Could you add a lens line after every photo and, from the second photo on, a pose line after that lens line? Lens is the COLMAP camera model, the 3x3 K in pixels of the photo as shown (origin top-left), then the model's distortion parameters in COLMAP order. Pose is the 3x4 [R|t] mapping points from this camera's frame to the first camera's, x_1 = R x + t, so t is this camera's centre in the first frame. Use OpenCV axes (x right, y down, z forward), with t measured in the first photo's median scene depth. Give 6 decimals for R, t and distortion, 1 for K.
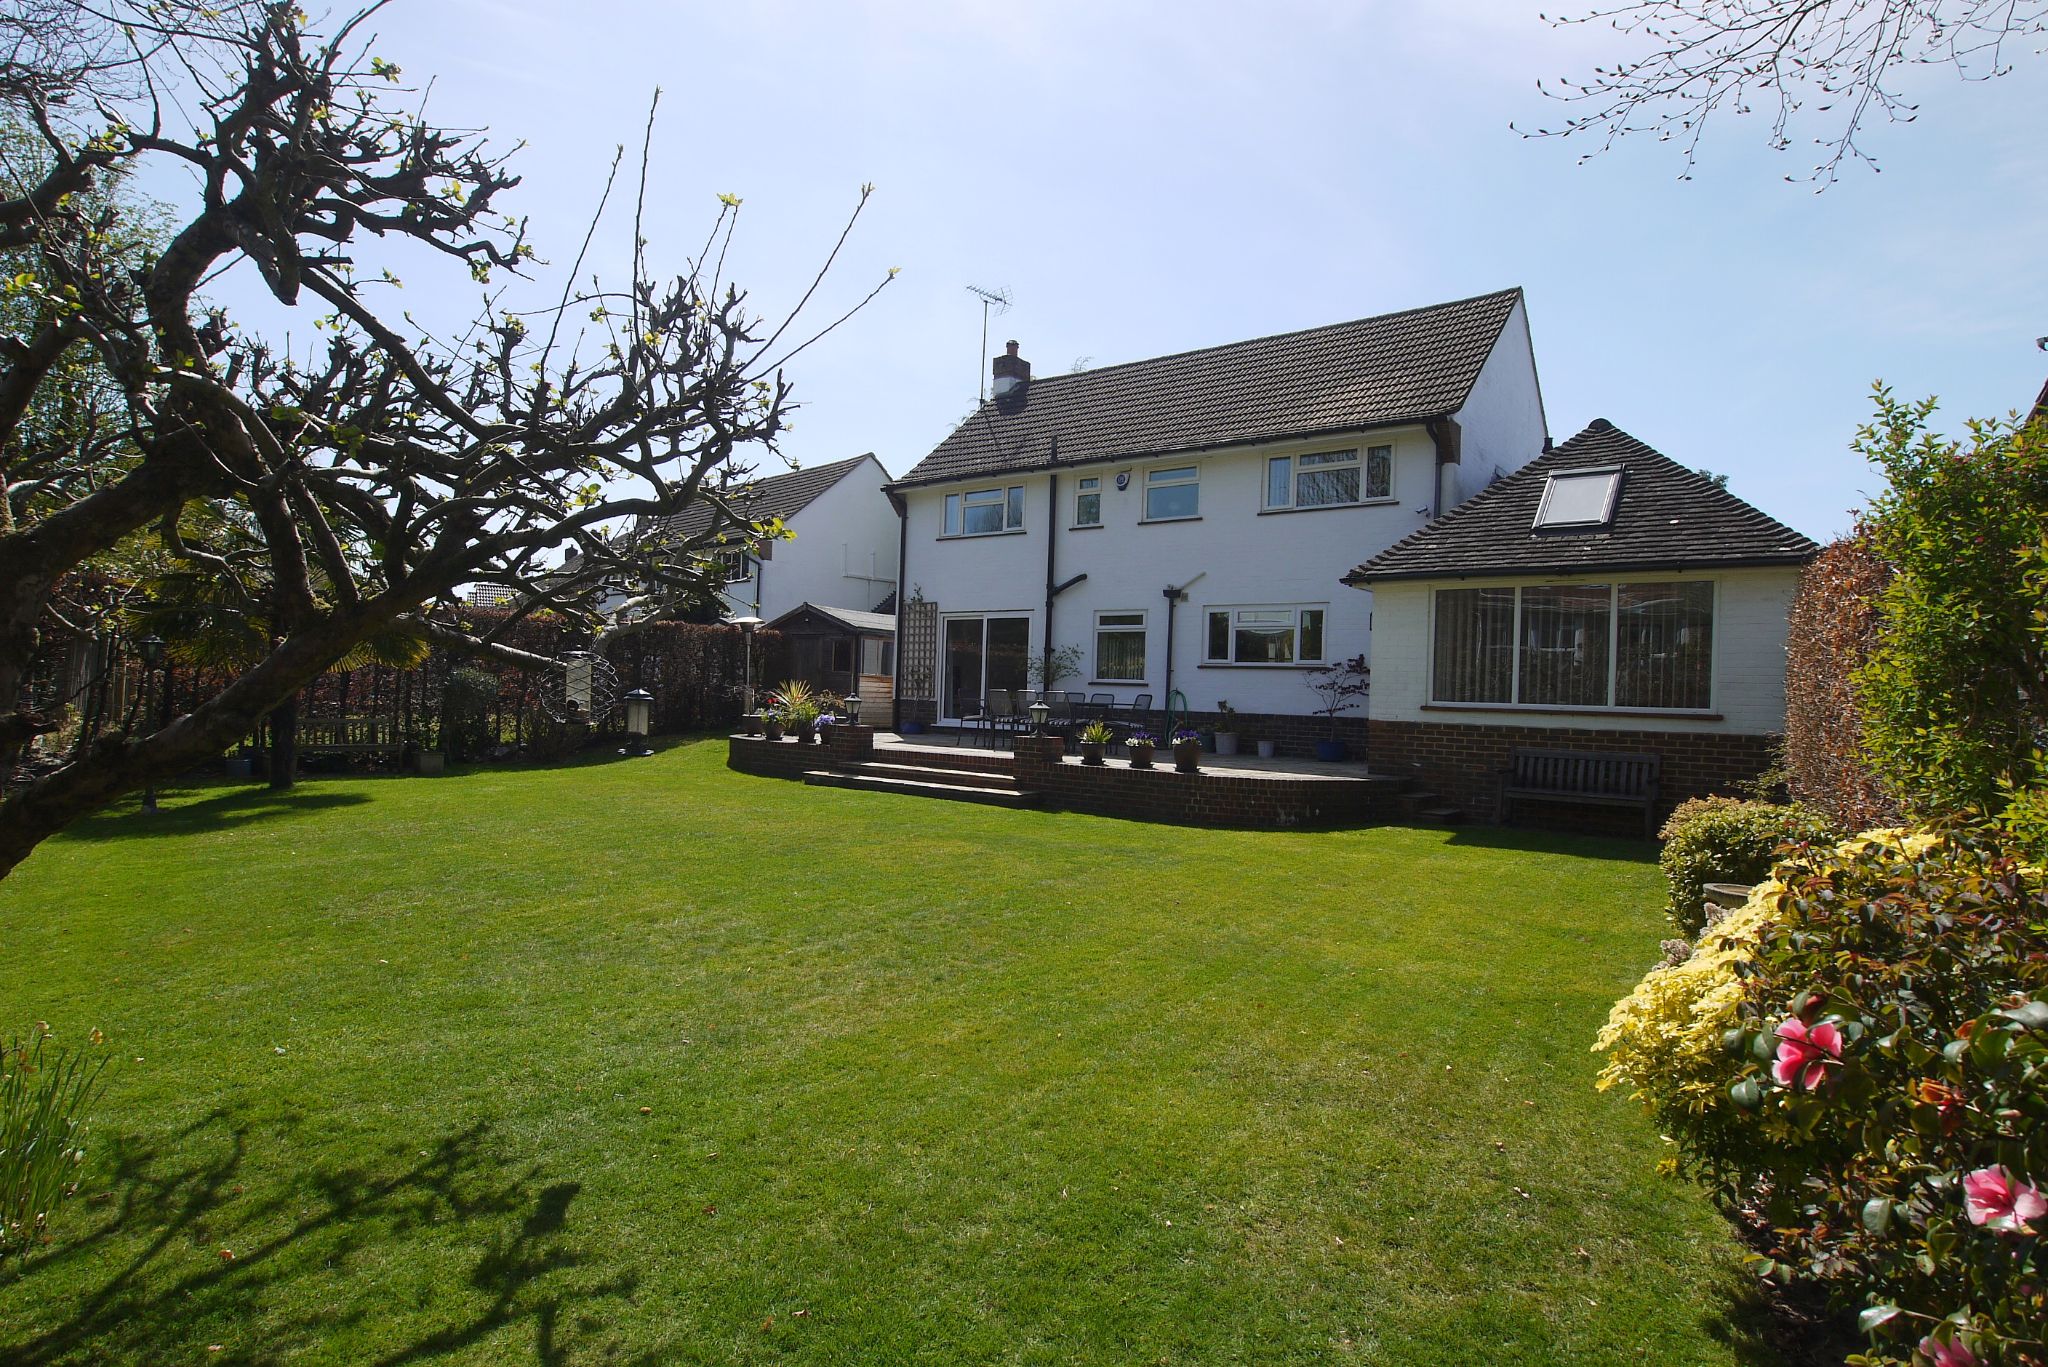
lens RADIAL K [[1114.2, 0, 1018.1], [0, 1114.2, 695.2], [0, 0, 1]] dist [-0.003918, -0.002507]
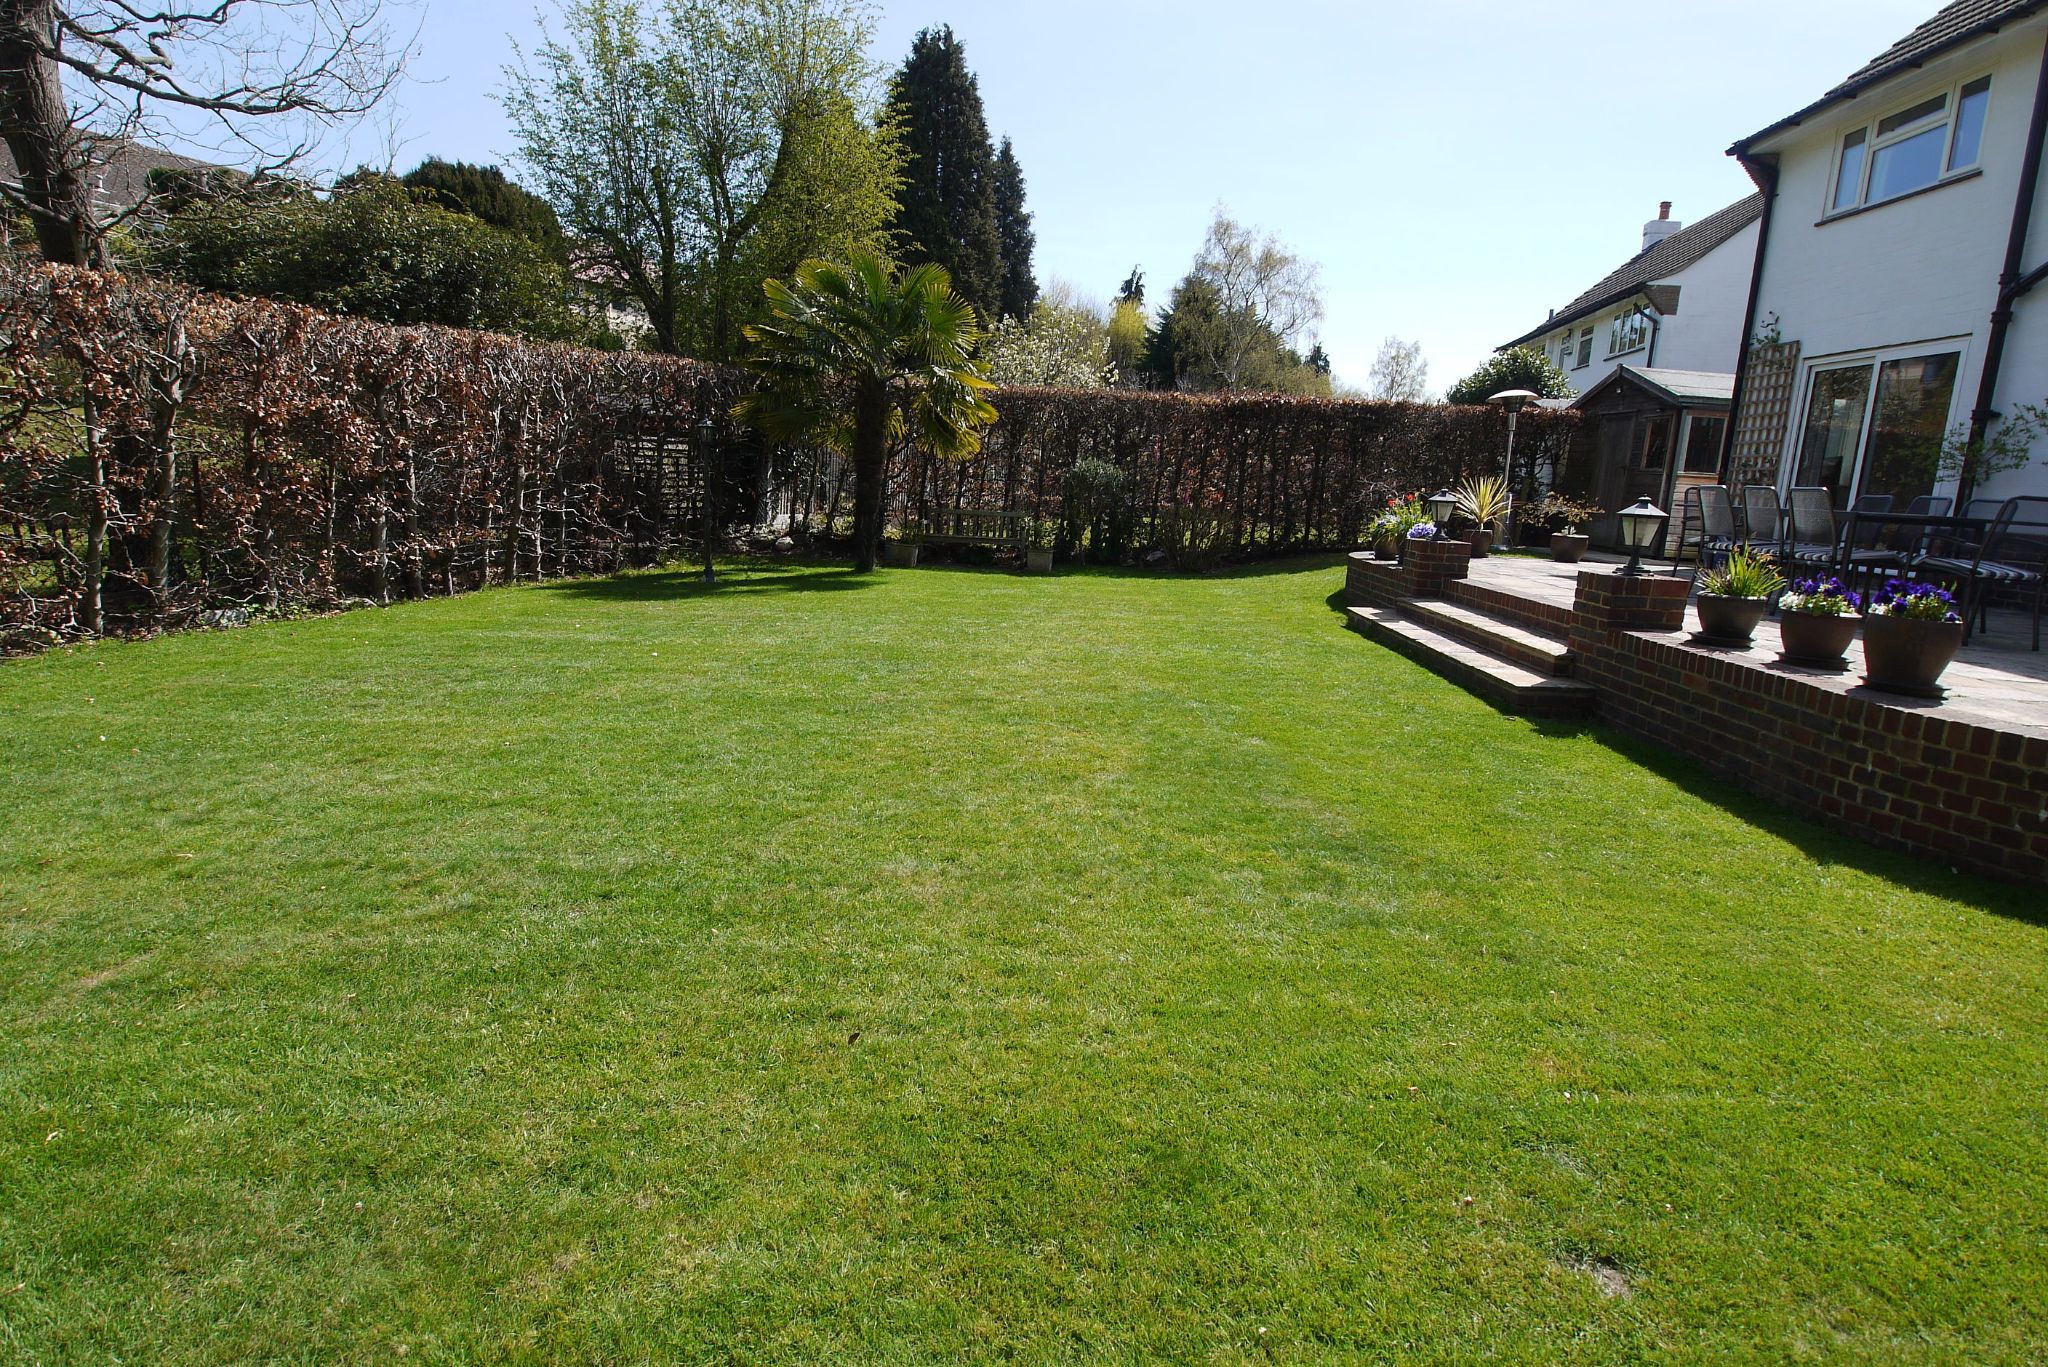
lens RADIAL K [[1114.2, 0, 1018.1], [0, 1114.2, 695.2], [0, 0, 1]] dist [-0.003918, -0.002507]
pose [[0.597037, 0.155300, -0.787038, 0.176786], [-0.029500, 0.984669, 0.171919, 0.009688], [0.801671, -0.079425, 0.592465, 0.360332]]
